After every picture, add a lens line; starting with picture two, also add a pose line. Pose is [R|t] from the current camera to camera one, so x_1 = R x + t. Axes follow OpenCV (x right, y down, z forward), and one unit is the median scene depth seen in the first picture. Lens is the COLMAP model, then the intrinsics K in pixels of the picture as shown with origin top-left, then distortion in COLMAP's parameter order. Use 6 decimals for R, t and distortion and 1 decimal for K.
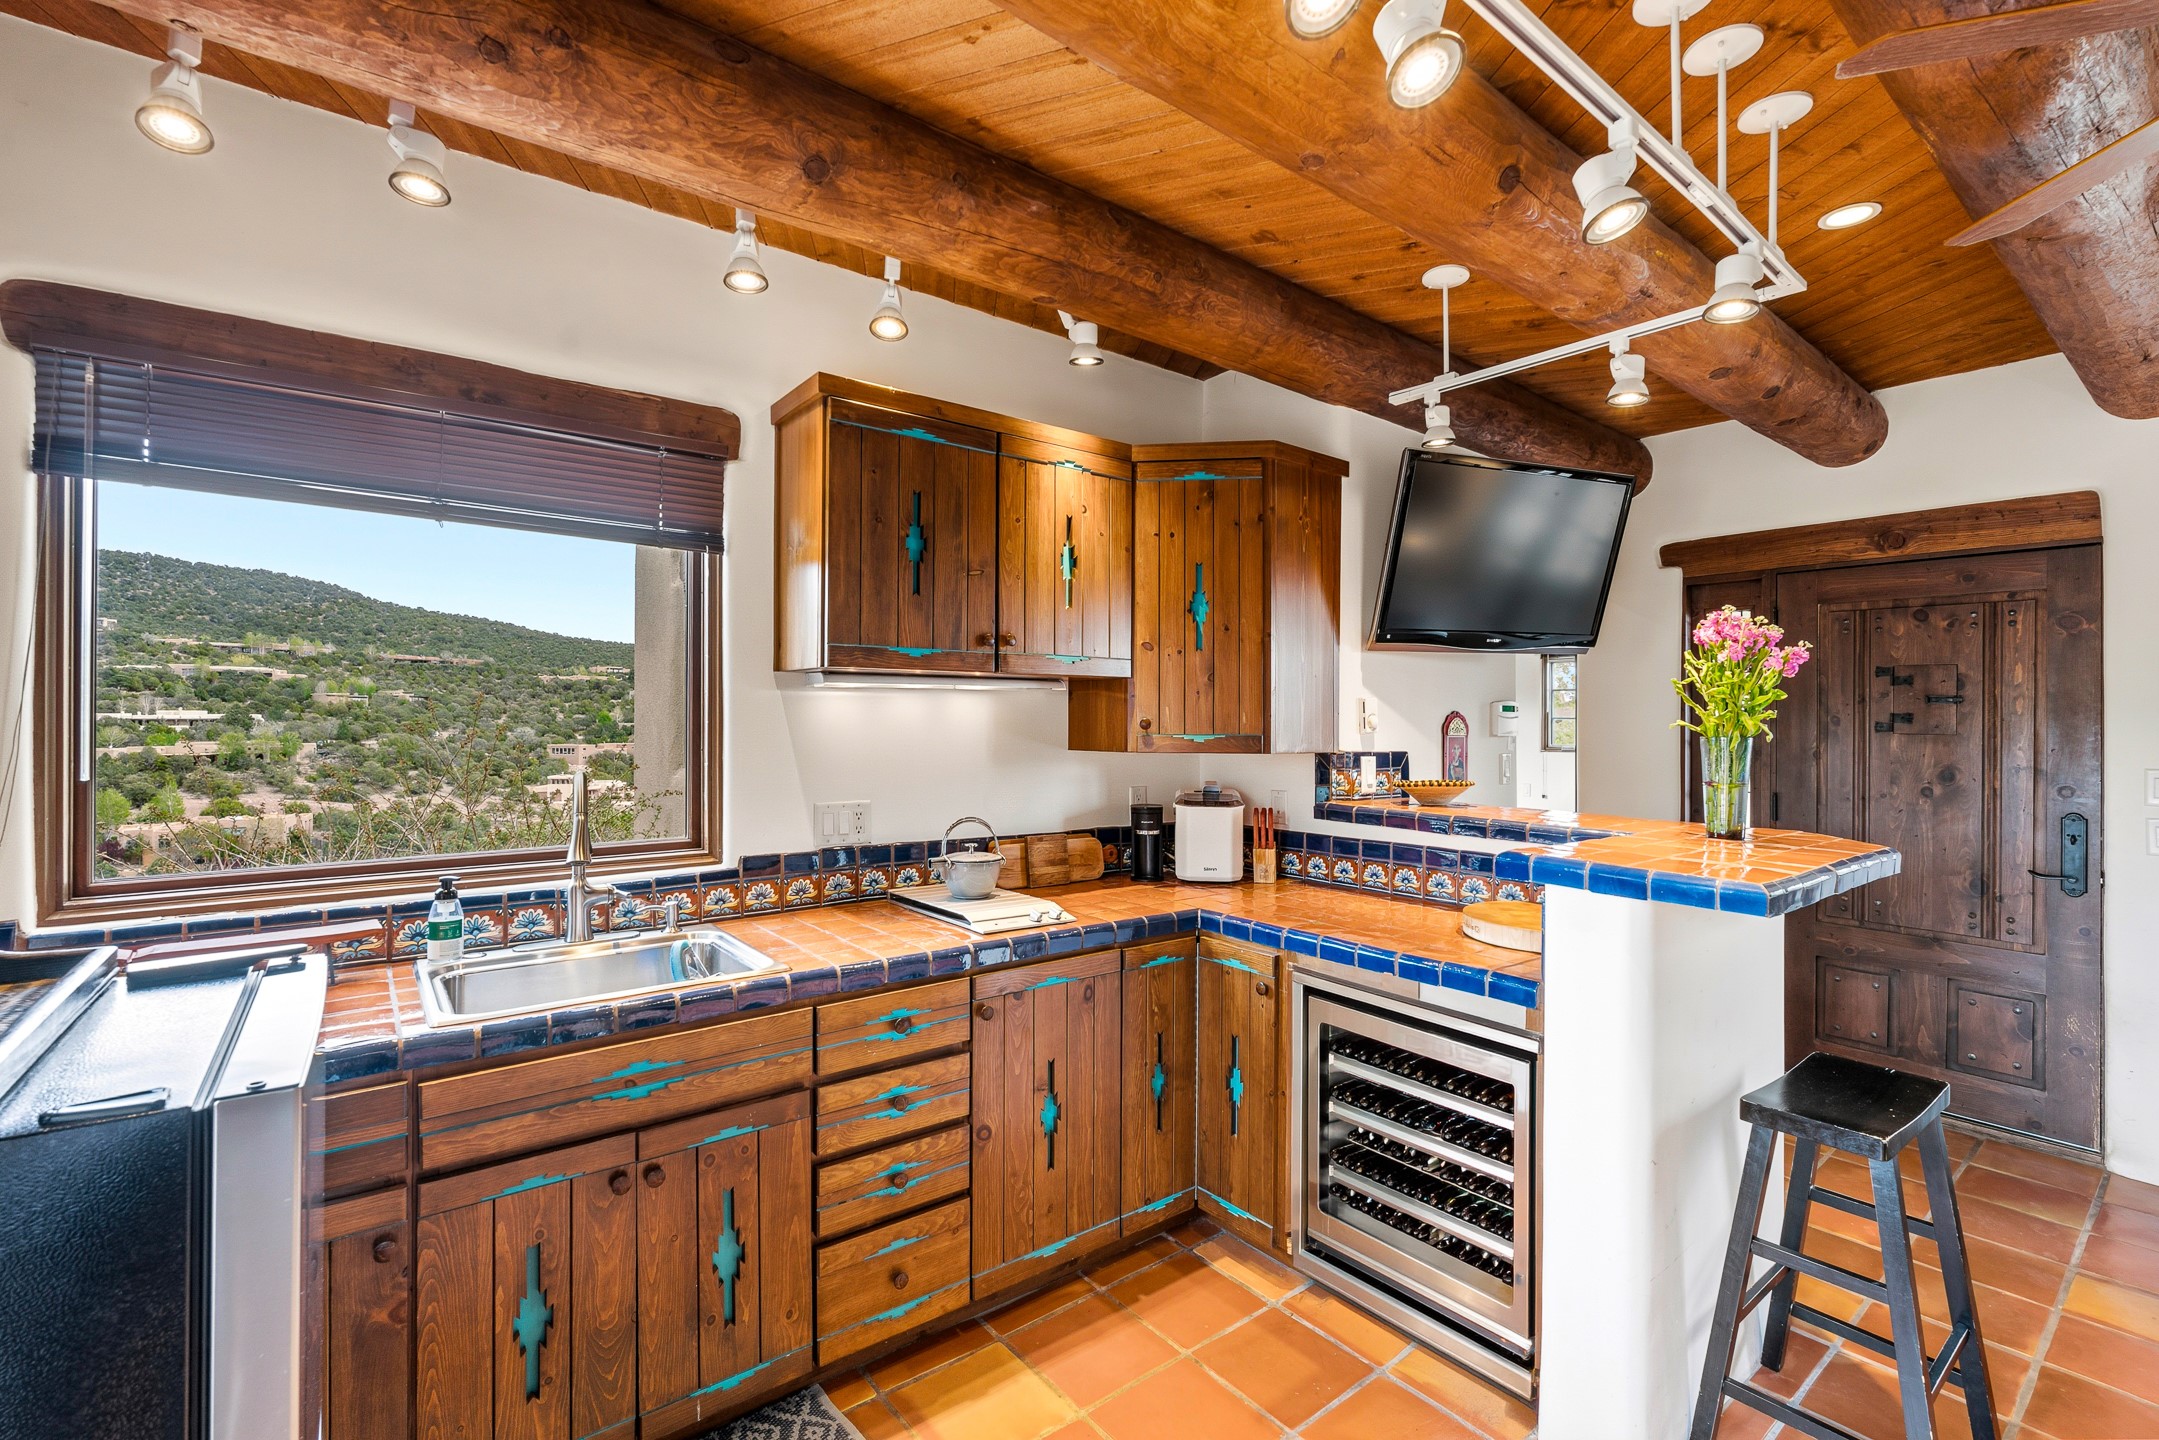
lens RADIAL K [[949.1, 0, 1083.3], [0, 949.1, 720.5], [0, 0, 1]] dist [-0.000739, -0.001929]
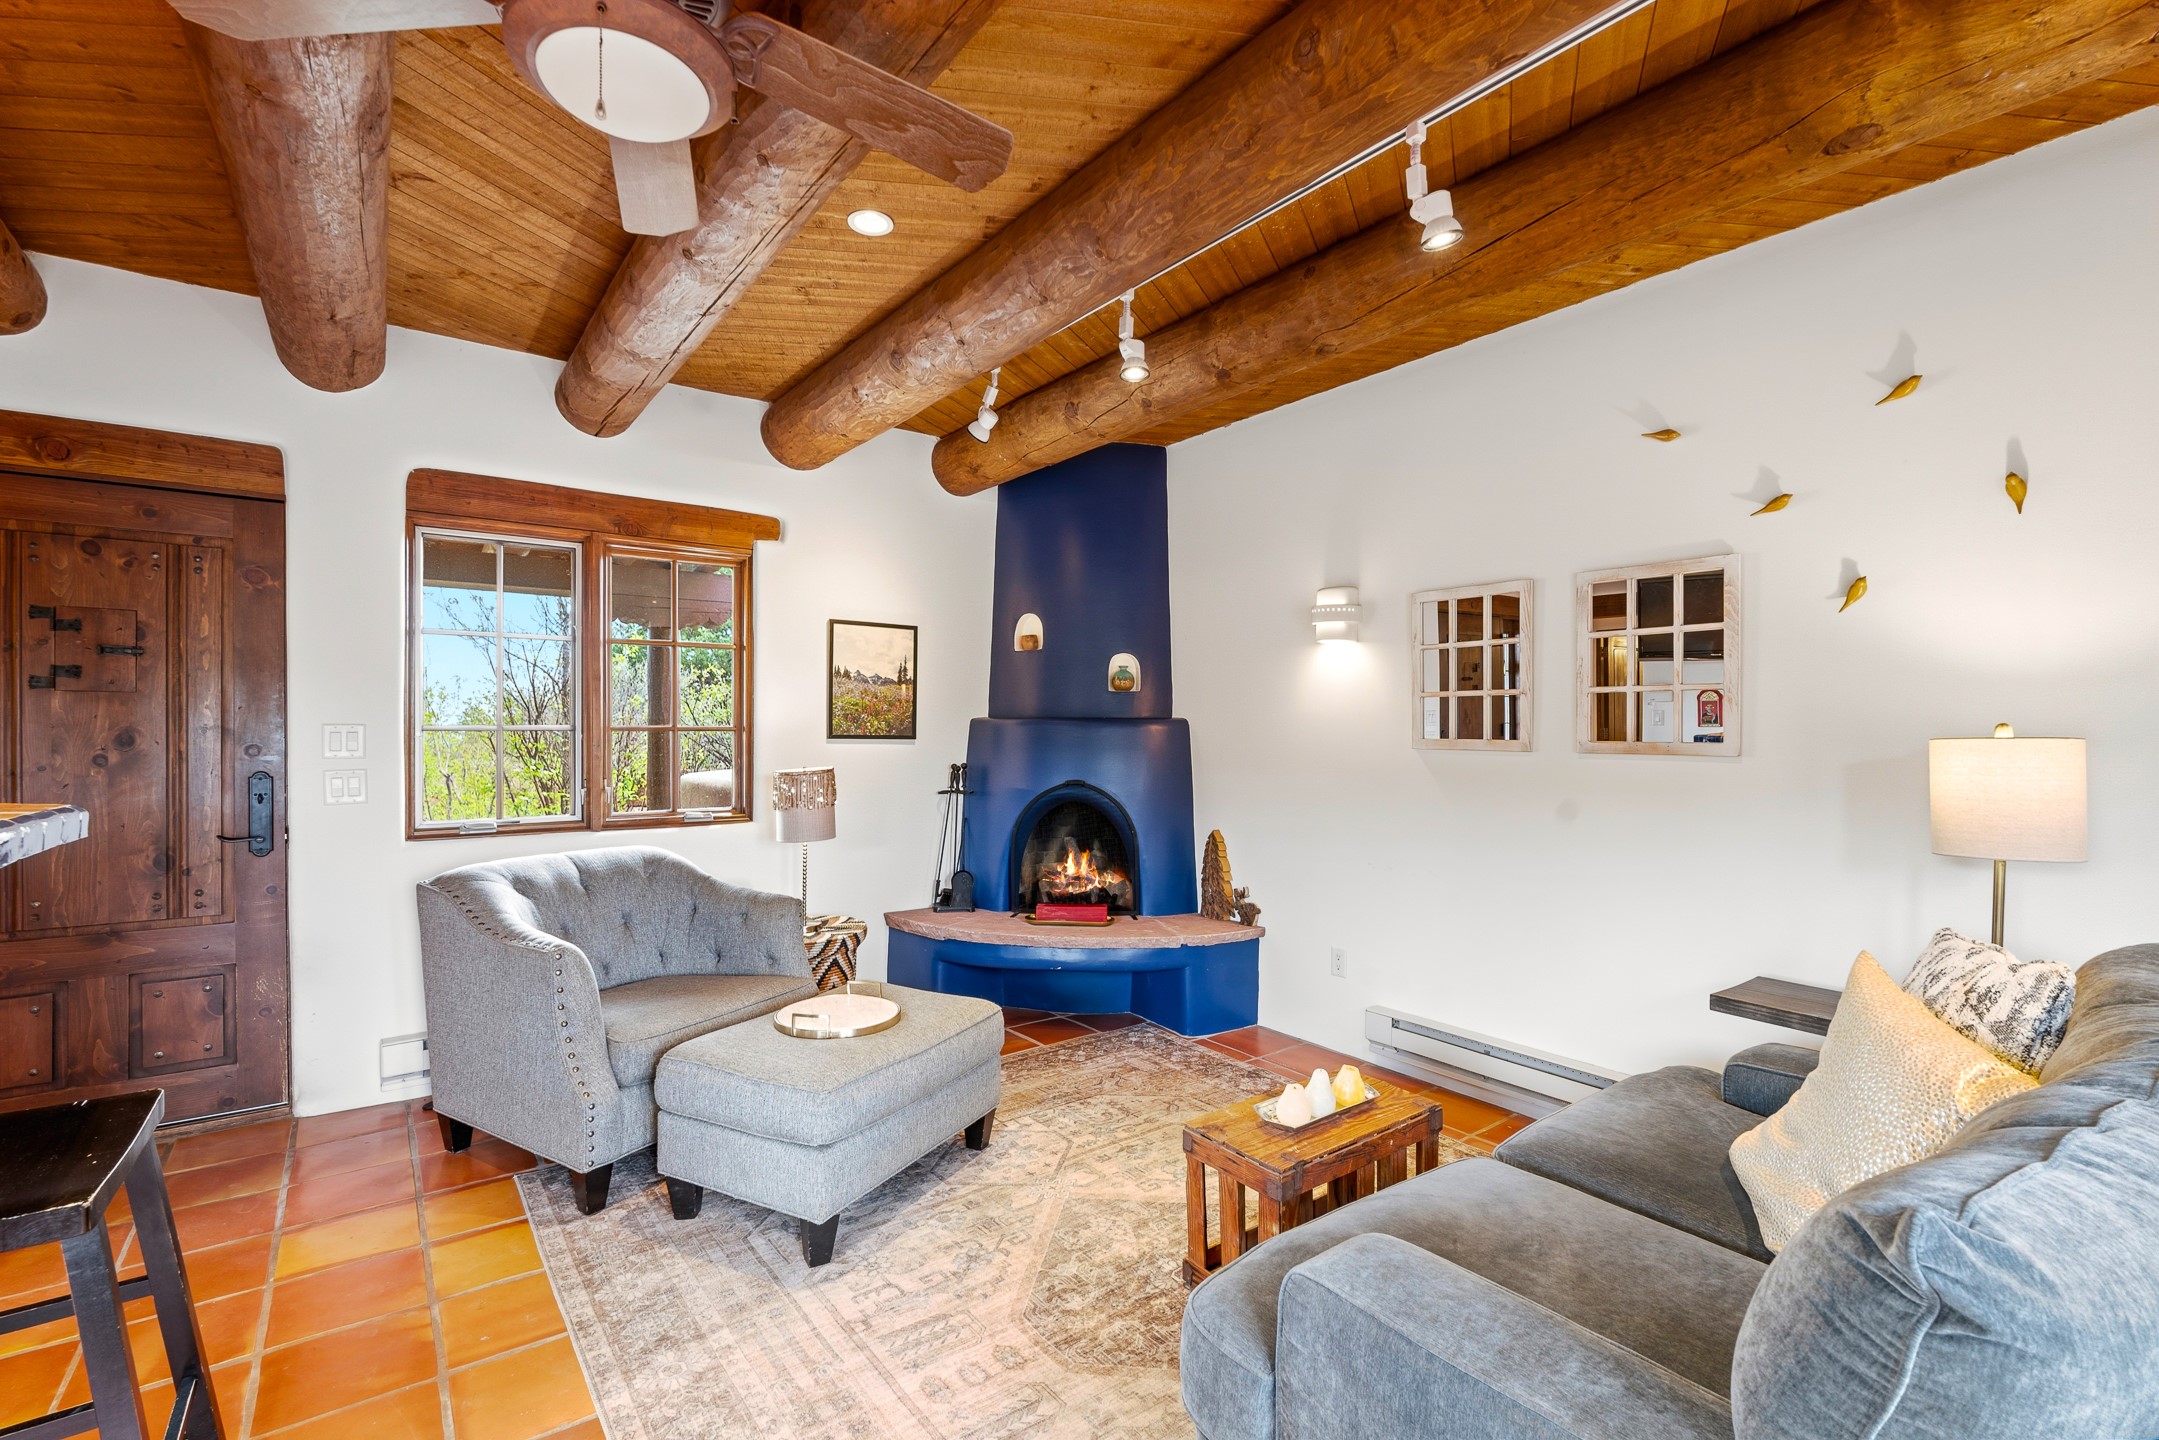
lens RADIAL K [[949.1, 0, 1080.0], [0, 949.1, 718.4], [0, 0, 1]] dist [-0.000739, -0.001929]
pose [[0.025418, -0.005489, 0.999662, 0.077728], [0.005032, 0.999973, 0.005363, 0.040076], [-0.999664, 0.004893, 0.025445, 0.115296]]
